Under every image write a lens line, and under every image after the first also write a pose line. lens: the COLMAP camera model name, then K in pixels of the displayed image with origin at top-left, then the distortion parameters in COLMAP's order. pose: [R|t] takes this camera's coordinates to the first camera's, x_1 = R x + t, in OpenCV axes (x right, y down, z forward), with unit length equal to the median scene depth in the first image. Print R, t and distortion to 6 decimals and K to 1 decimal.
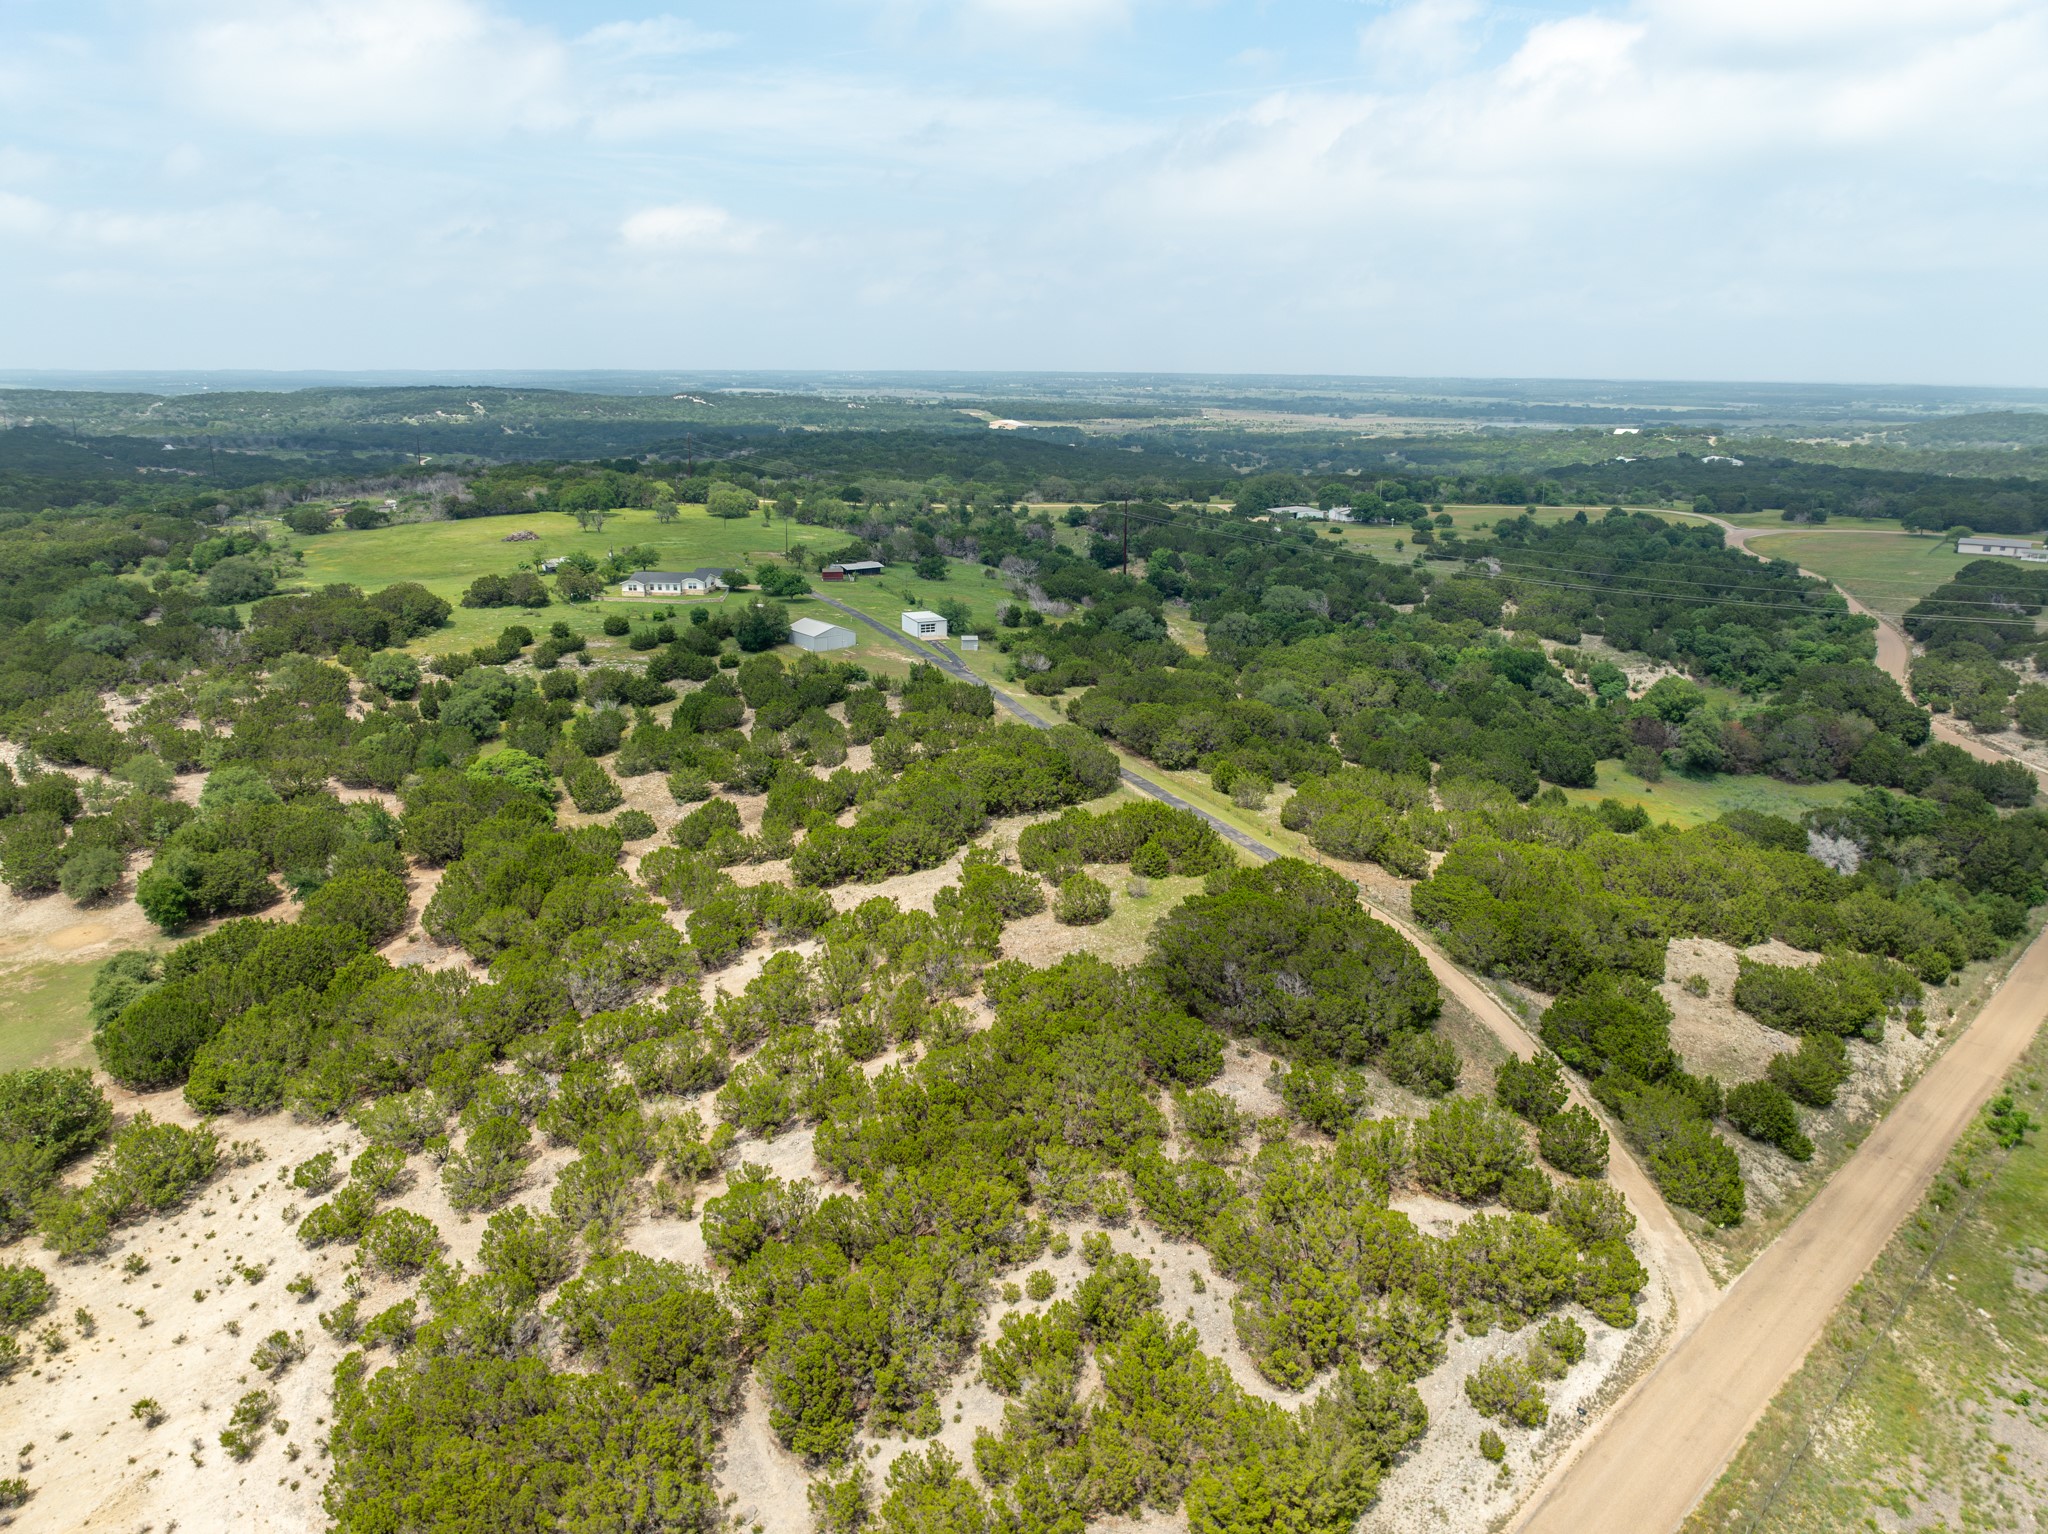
lens RADIAL K [[1443.0, 0, 1024.9], [0, 1443.0, 773.7], [0, 0, 1]] dist [-0.015259, 0.003899]
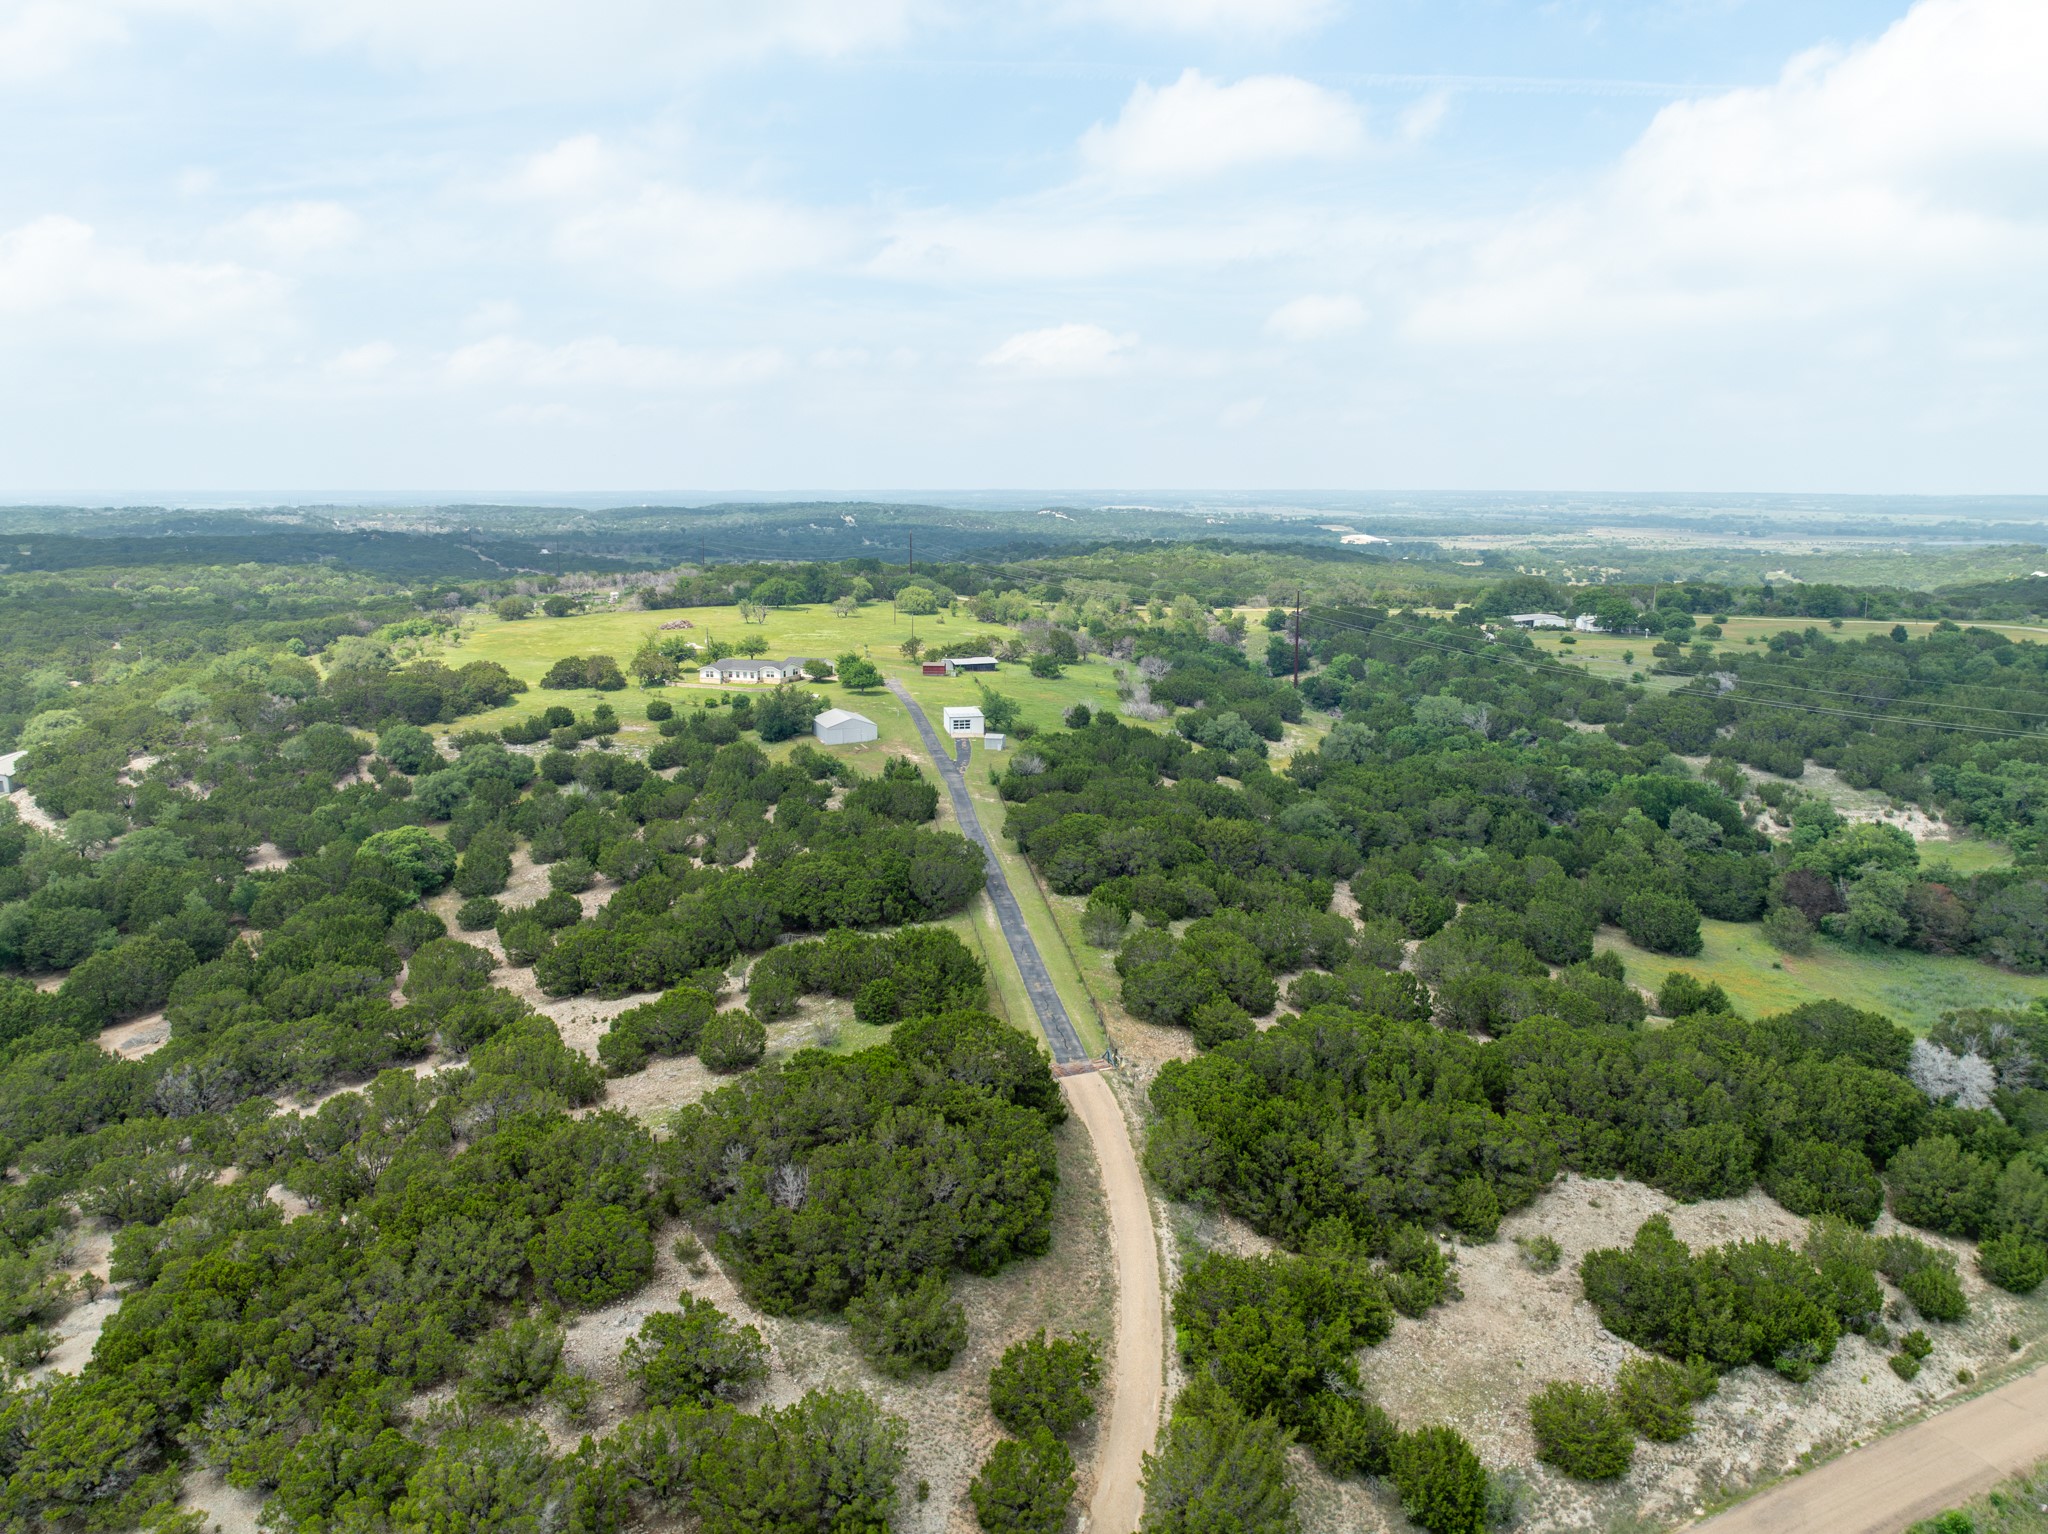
lens RADIAL K [[1443.0, 0, 1023.4], [0, 1443.0, 759.9], [0, 0, 1]] dist [-0.015259, 0.003899]
pose [[0.963408, 0.043349, -0.264509, 0.180384], [-0.066697, 0.994566, -0.079933, -0.006944], [0.259607, 0.094650, 0.961065, 0.114242]]
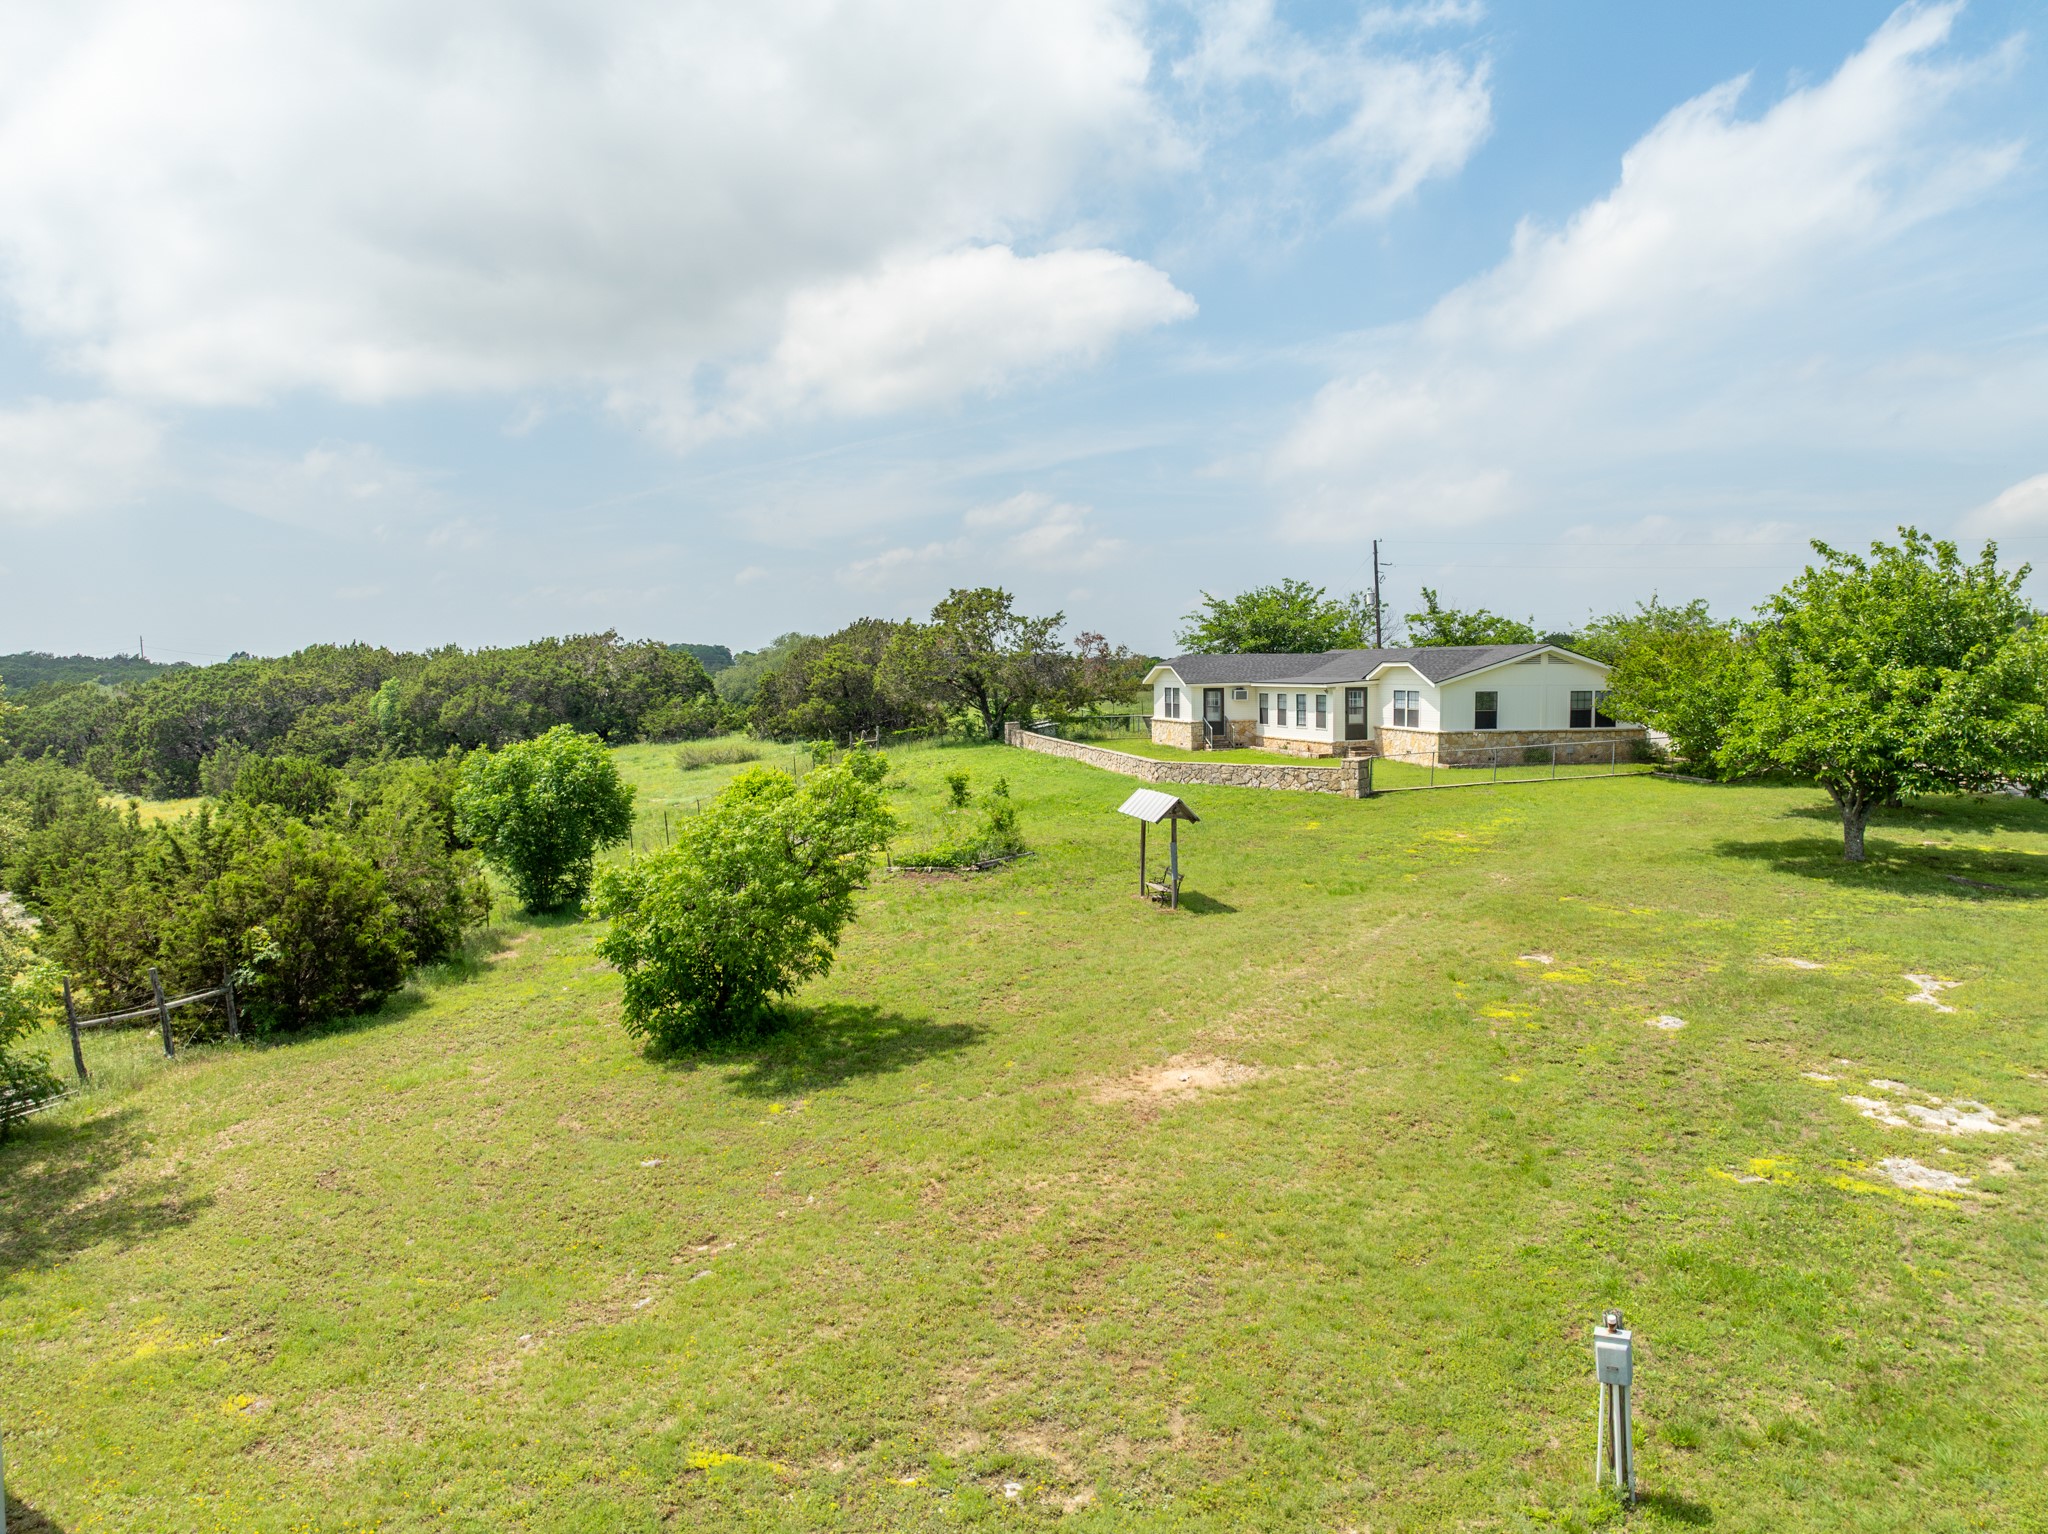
lens RADIAL K [[1443.0, 0, 1030.8], [0, 1443.0, 769.7], [0, 0, 1]] dist [-0.015259, 0.003899]
pose [[0.352051, 0.053298, -0.934462, -0.083599], [-0.242029, 0.969605, -0.035880, -0.100864], [0.904147, 0.238799, 0.354251, 0.853140]]
